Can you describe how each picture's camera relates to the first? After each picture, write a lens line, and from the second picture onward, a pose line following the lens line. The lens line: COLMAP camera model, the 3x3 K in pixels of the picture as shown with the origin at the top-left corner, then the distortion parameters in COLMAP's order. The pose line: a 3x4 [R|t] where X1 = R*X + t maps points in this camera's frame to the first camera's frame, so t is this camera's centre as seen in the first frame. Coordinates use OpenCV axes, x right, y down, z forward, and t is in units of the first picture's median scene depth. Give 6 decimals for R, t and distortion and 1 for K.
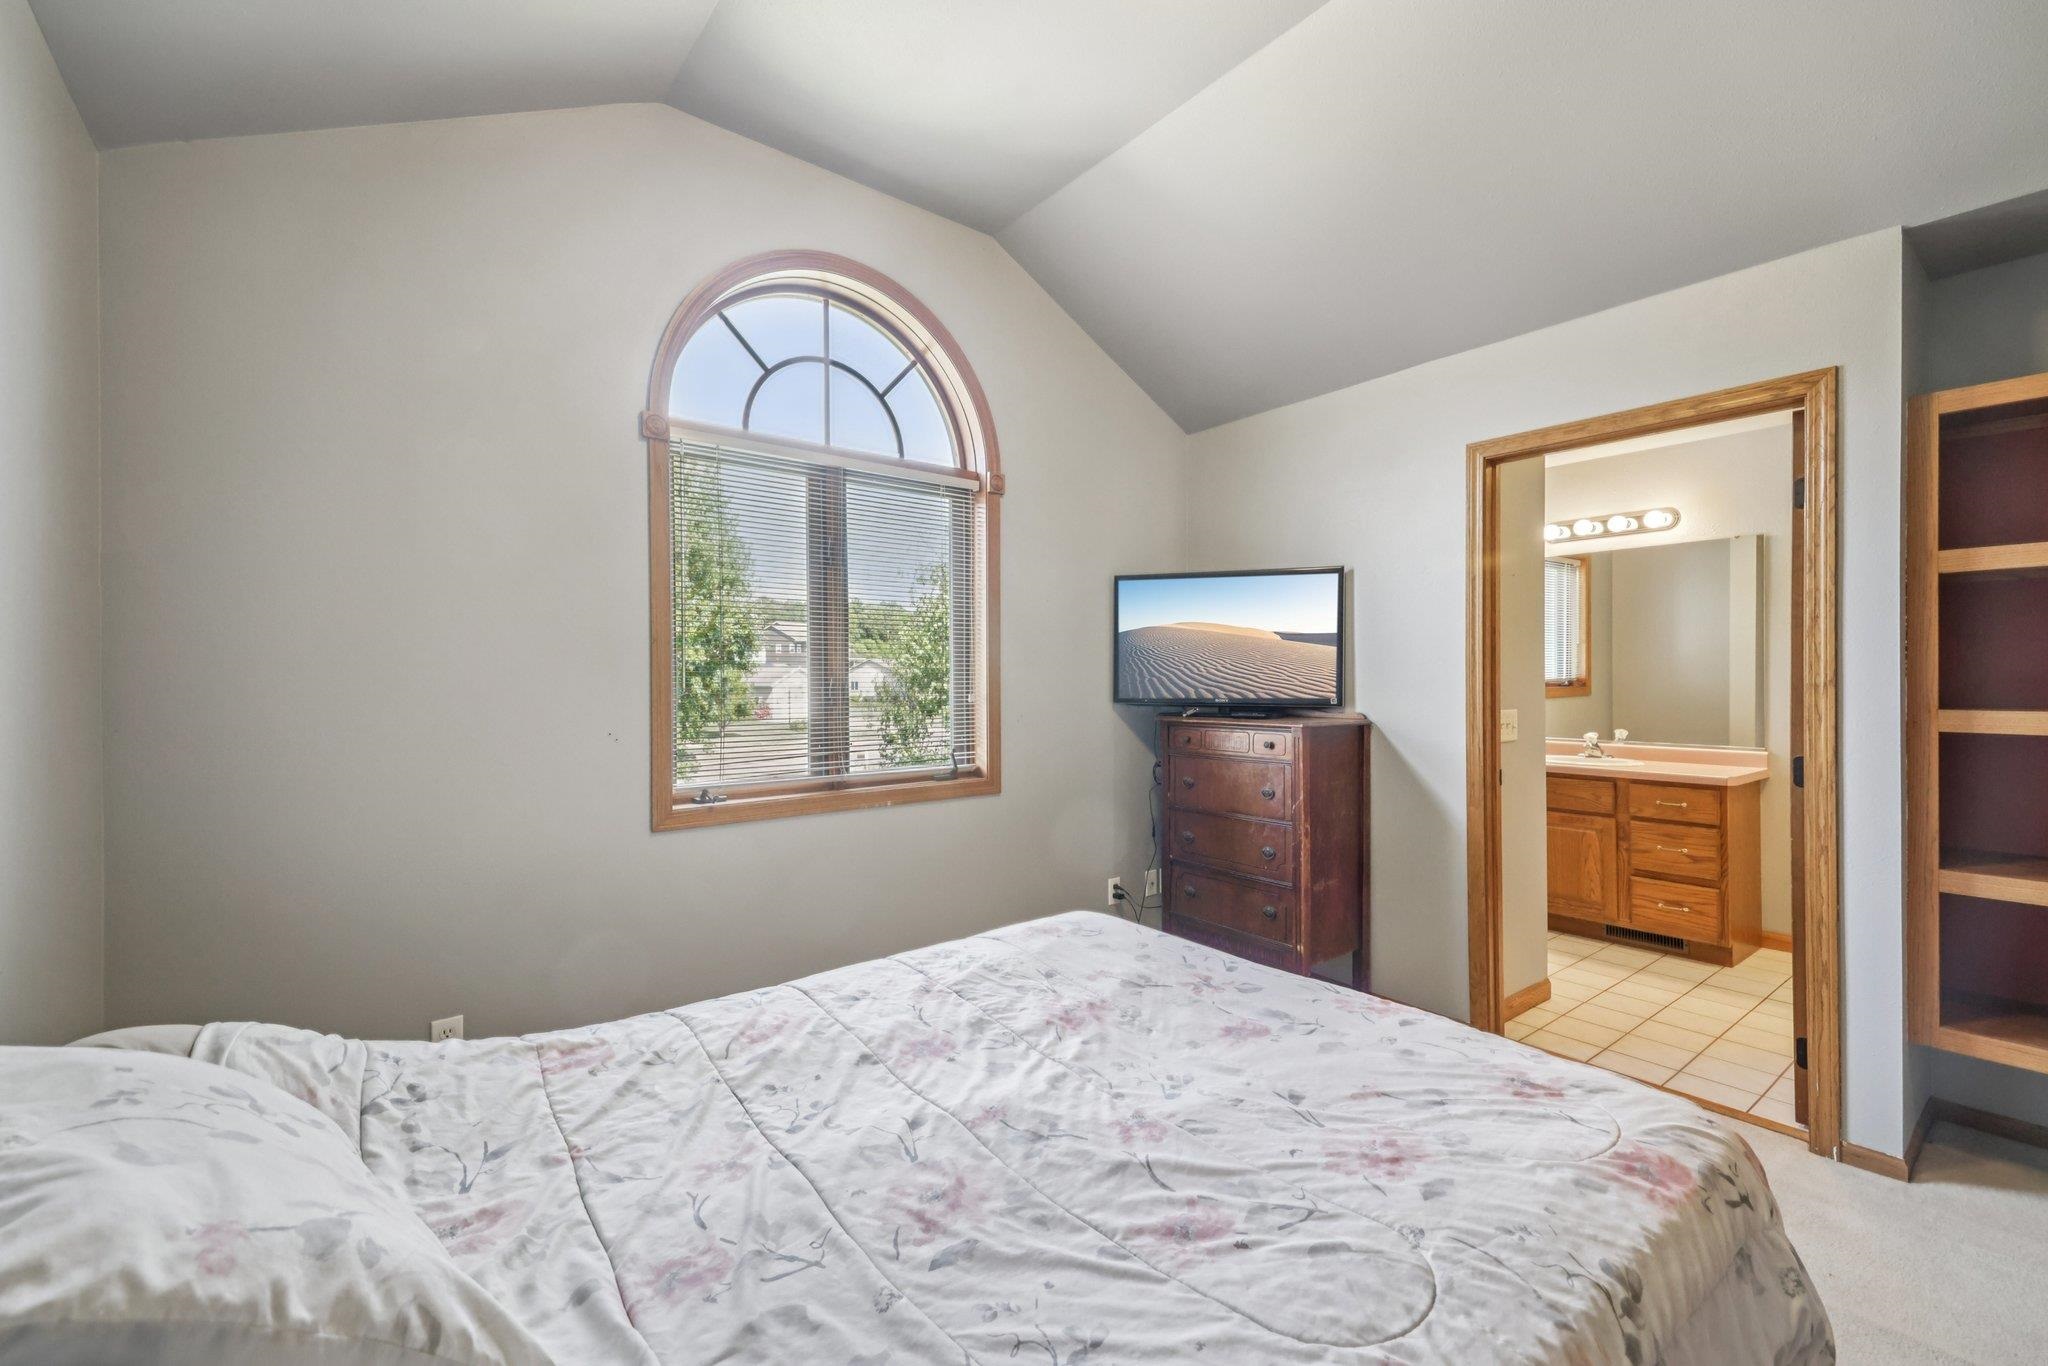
lens RADIAL K [[861.1, 0, 1028.3], [0, 861.1, 683.6], [0, 0, 1]] dist [0.039852, -0.001117]
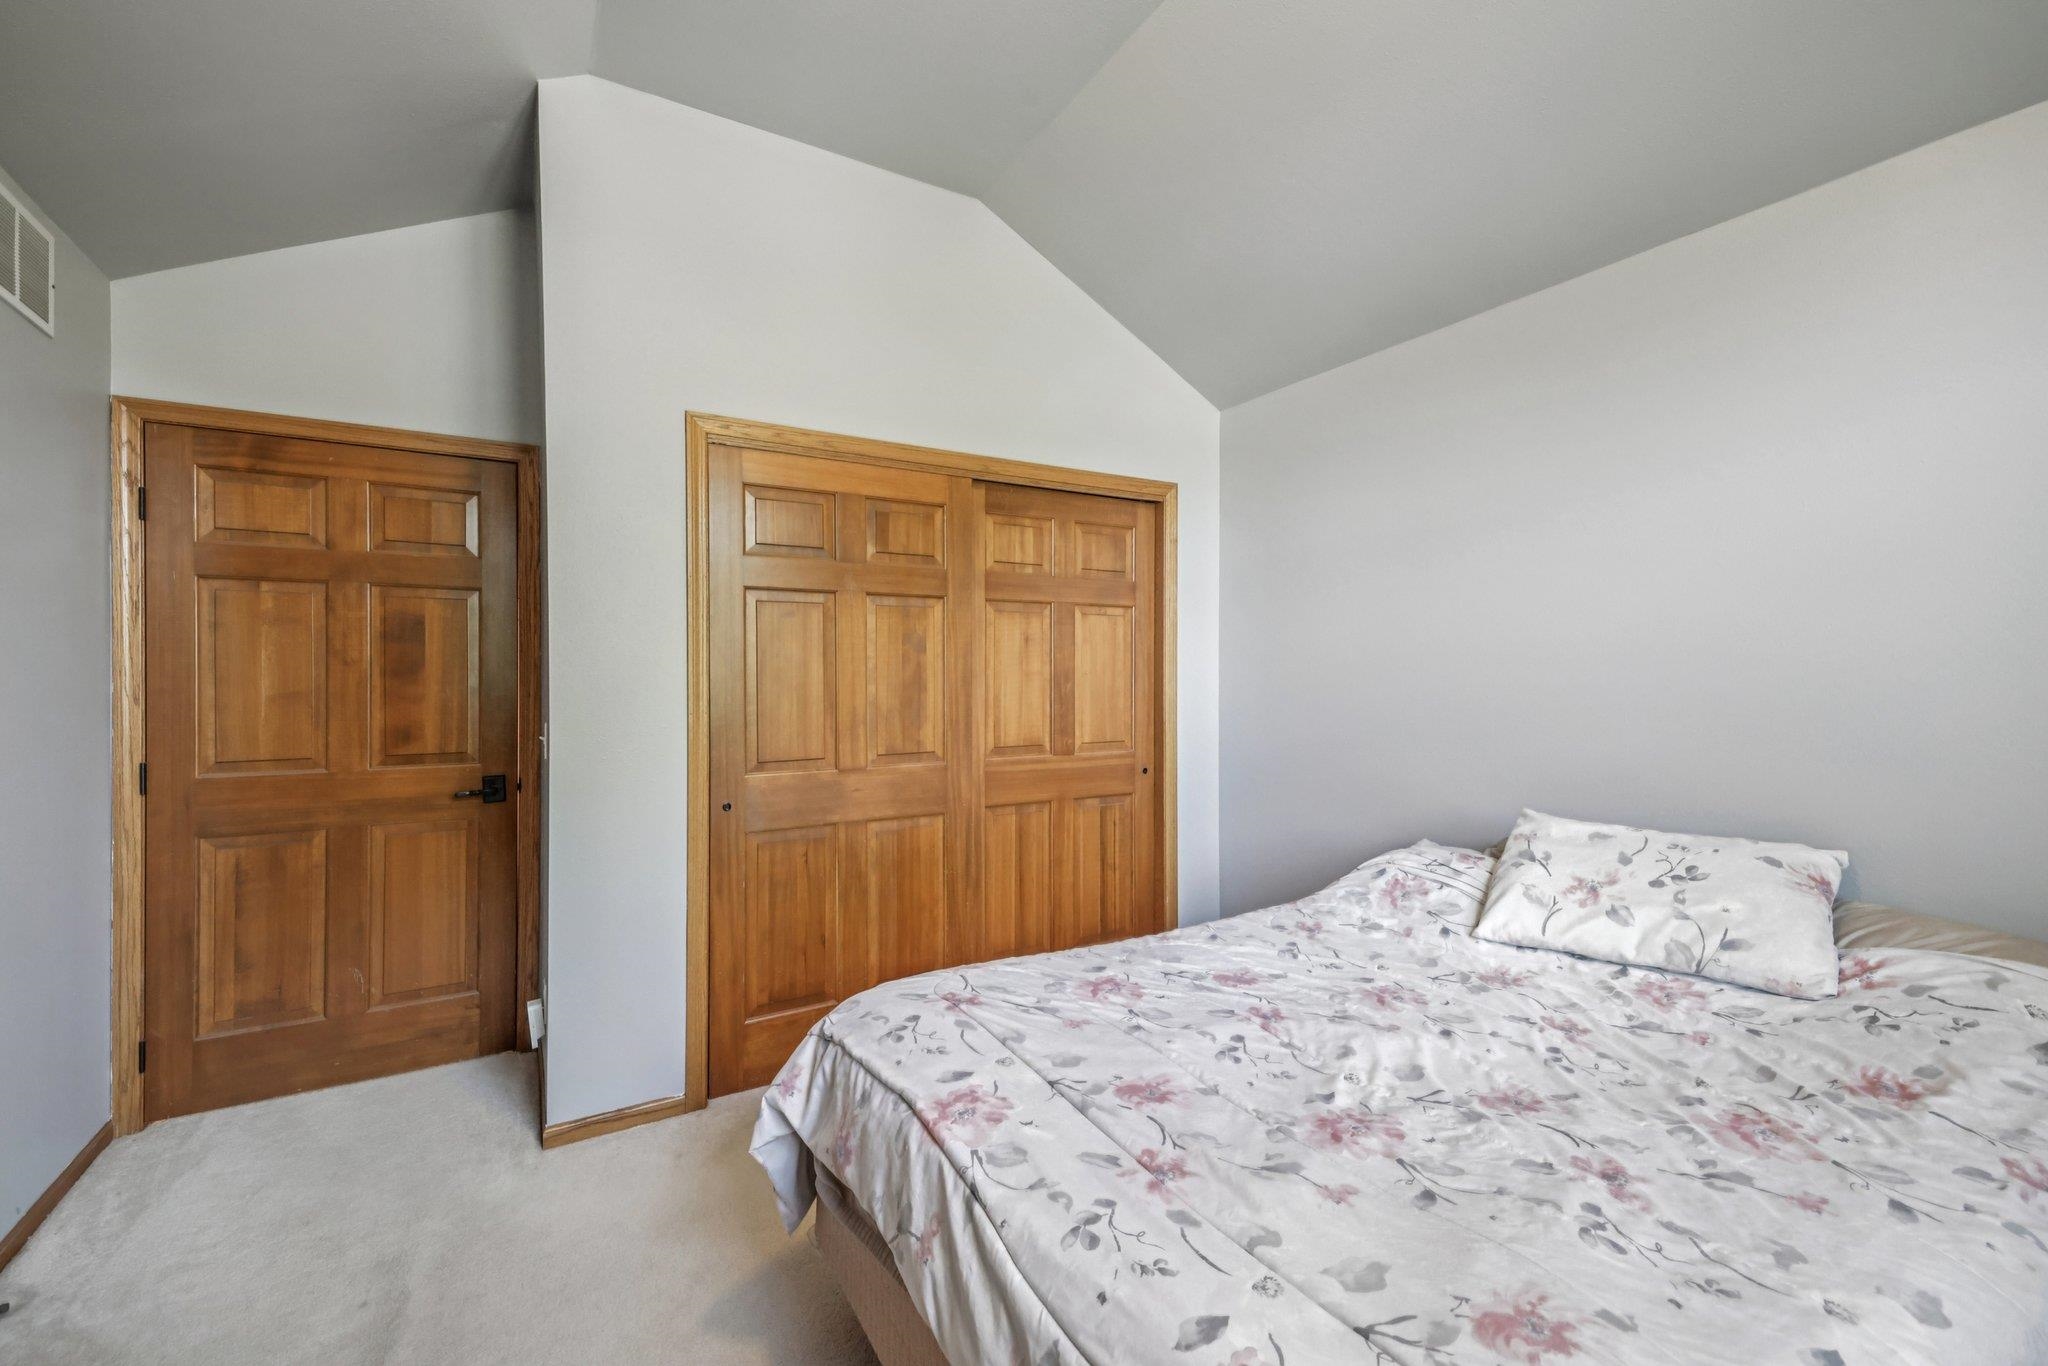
lens RADIAL K [[861.1, 0, 1025.5], [0, 861.1, 675.7], [0, 0, 1]] dist [0.039852, -0.001117]
pose [[-0.990757, 0.002303, 0.135630, 0.303502], [0.004578, 0.999854, 0.016461, -0.045460], [-0.135572, 0.016930, -0.990623, 2.302903]]
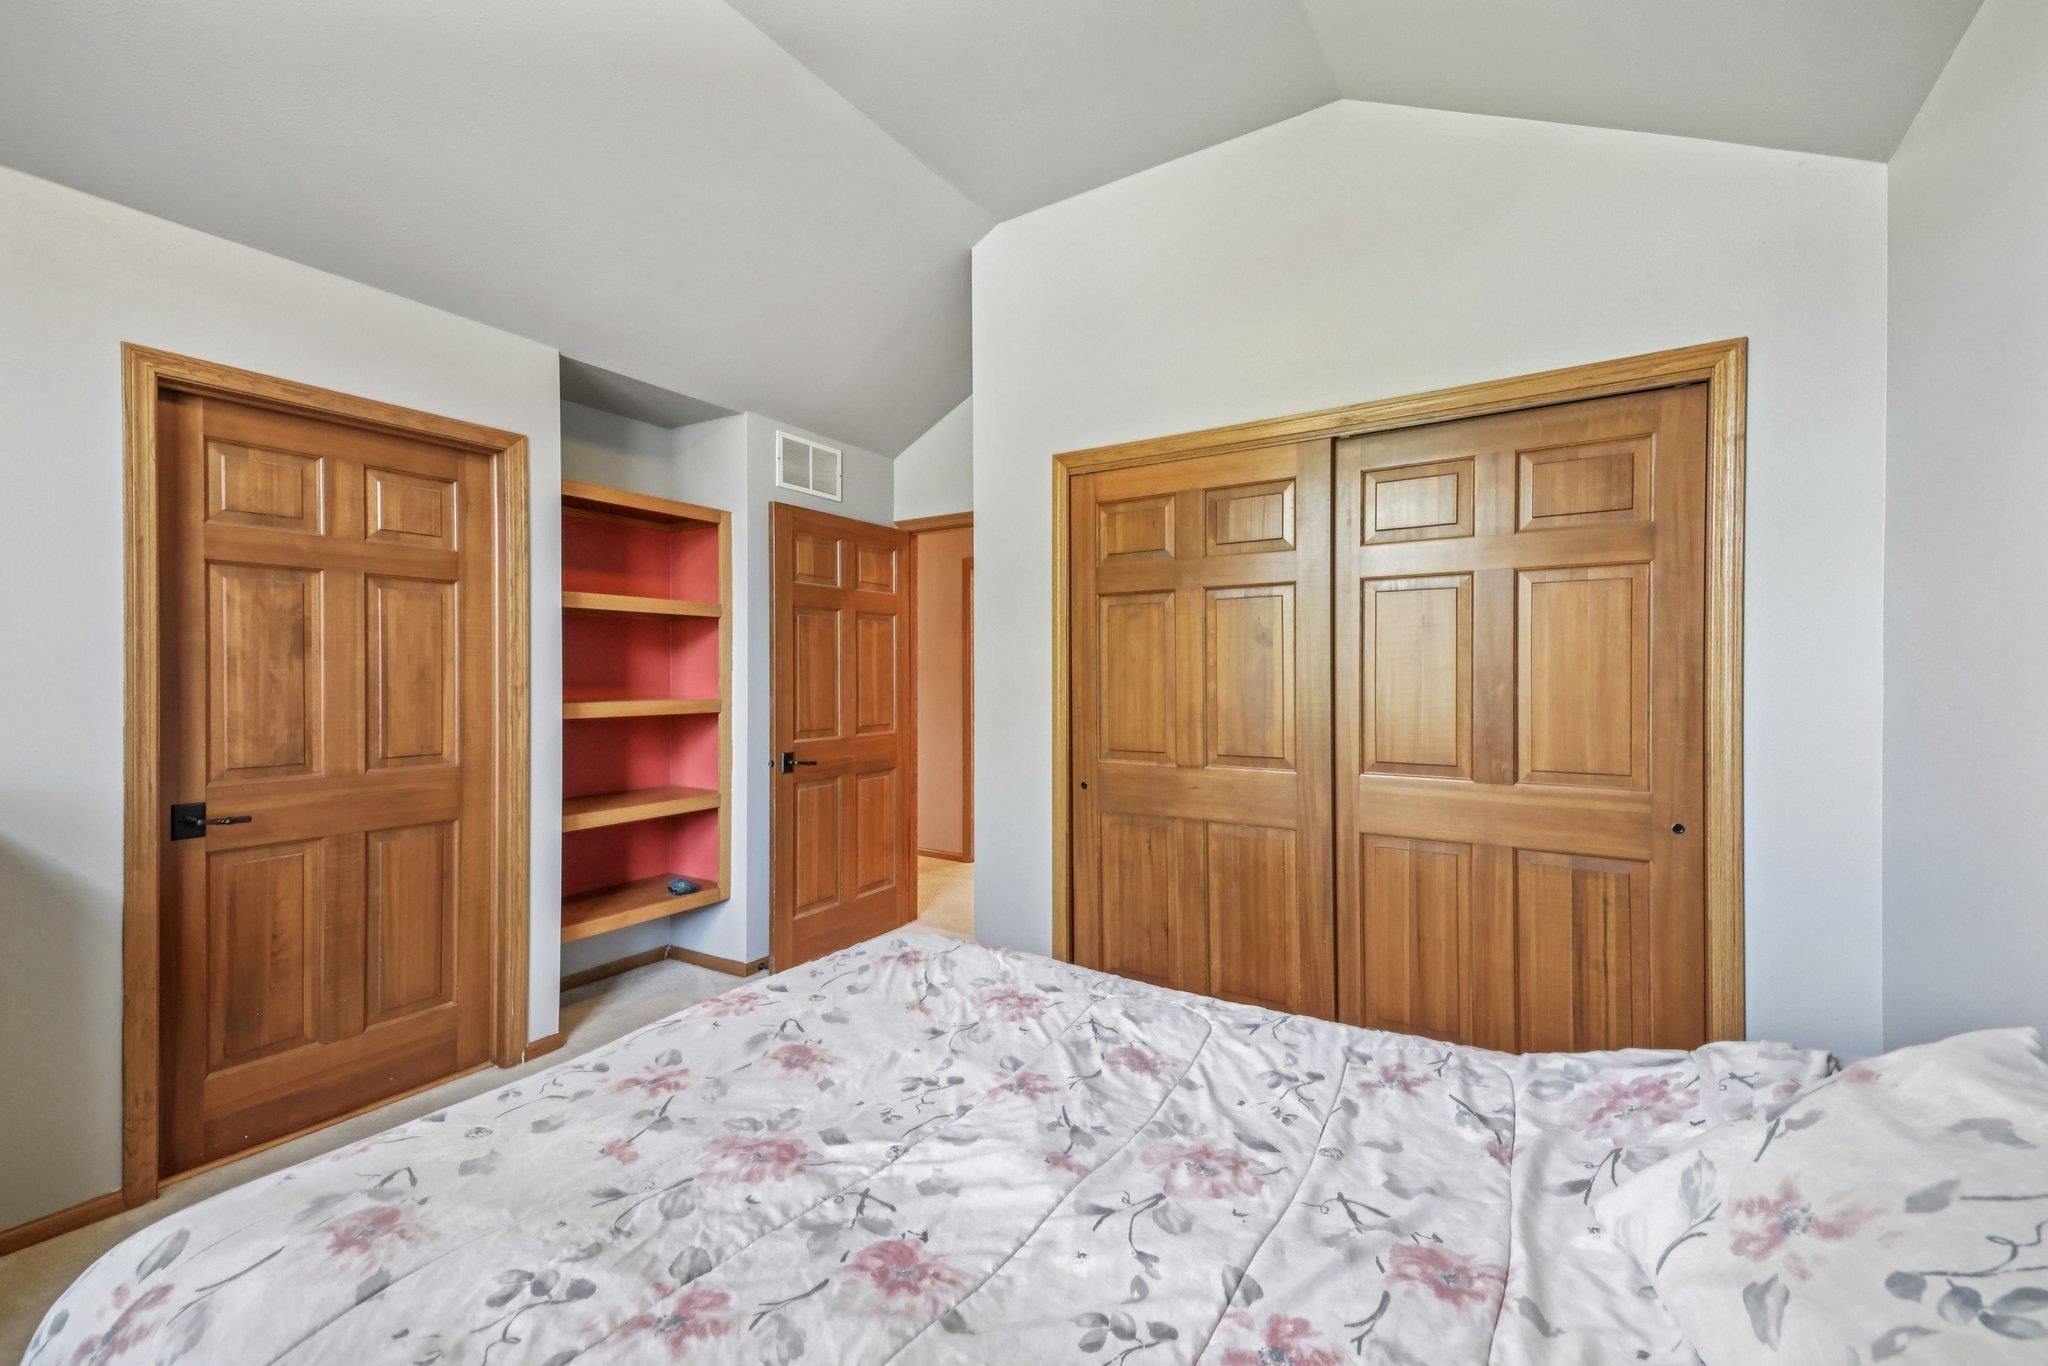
lens RADIAL K [[861.1, 0, 1017.0], [0, 861.1, 674.2], [0, 0, 1]] dist [0.039852, -0.001117]
pose [[-0.321996, 0.002546, 0.946738, -0.883778], [0.013220, 0.999911, 0.001807, -0.016159], [-0.946649, 0.013098, -0.322001, 1.312892]]
